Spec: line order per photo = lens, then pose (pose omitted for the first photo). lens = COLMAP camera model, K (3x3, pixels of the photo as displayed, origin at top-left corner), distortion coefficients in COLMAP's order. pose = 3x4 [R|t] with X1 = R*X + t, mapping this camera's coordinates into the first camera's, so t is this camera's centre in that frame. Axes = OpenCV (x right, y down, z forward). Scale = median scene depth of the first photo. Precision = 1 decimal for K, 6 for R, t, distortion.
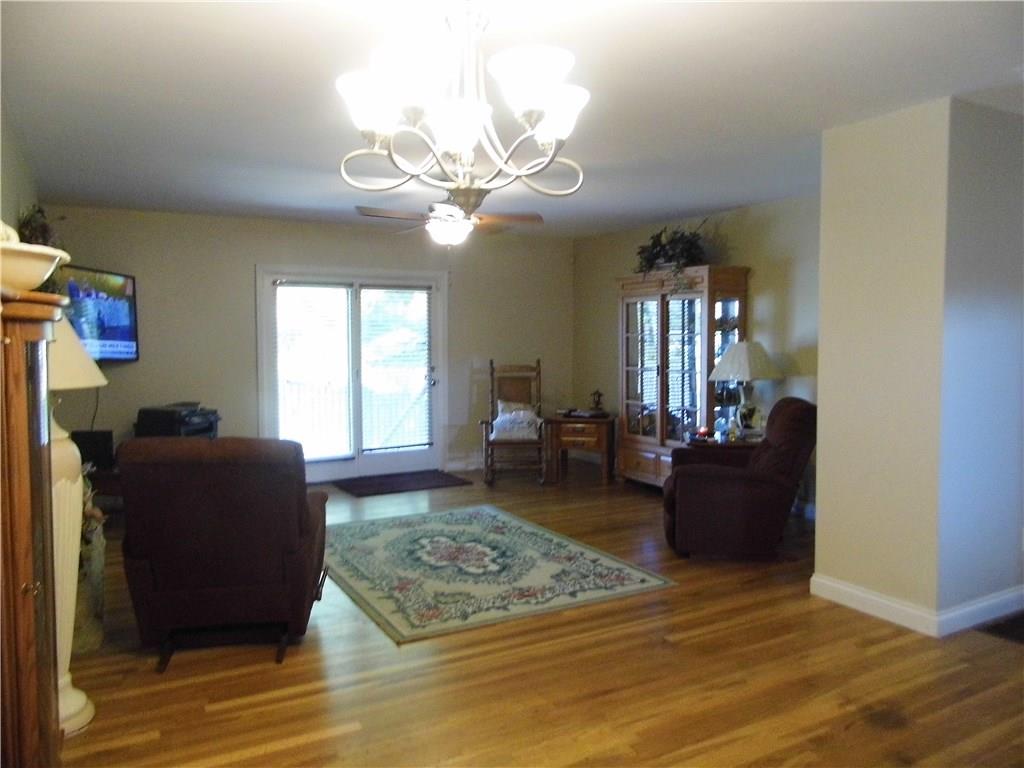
lens RADIAL K [[742.0, 0, 517.3], [0, 742.0, 381.9], [0, 0, 1]] dist [-0.016296, 0.000150]
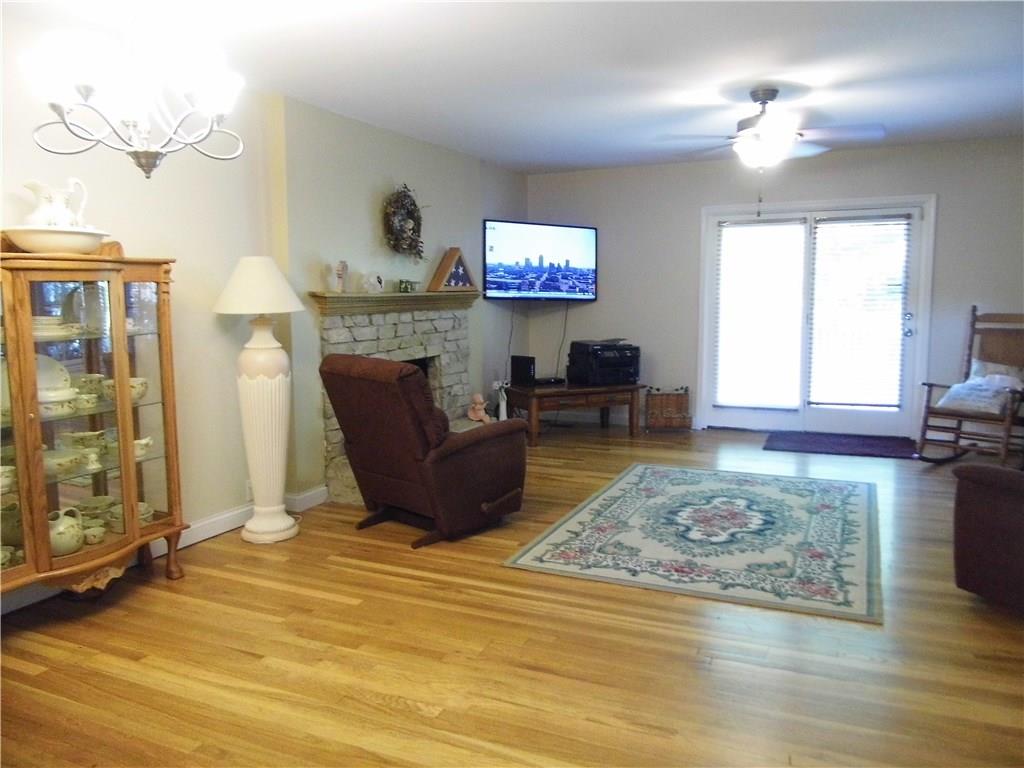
lens RADIAL K [[742.0, 0, 517.0], [0, 742.0, 382.5], [0, 0, 1]] dist [-0.016296, 0.000150]
pose [[0.610656, 0.096922, -0.785942, 0.474477], [-0.037504, 0.994908, 0.093551, -0.007645], [0.791007, -0.027651, 0.611181, 0.265054]]
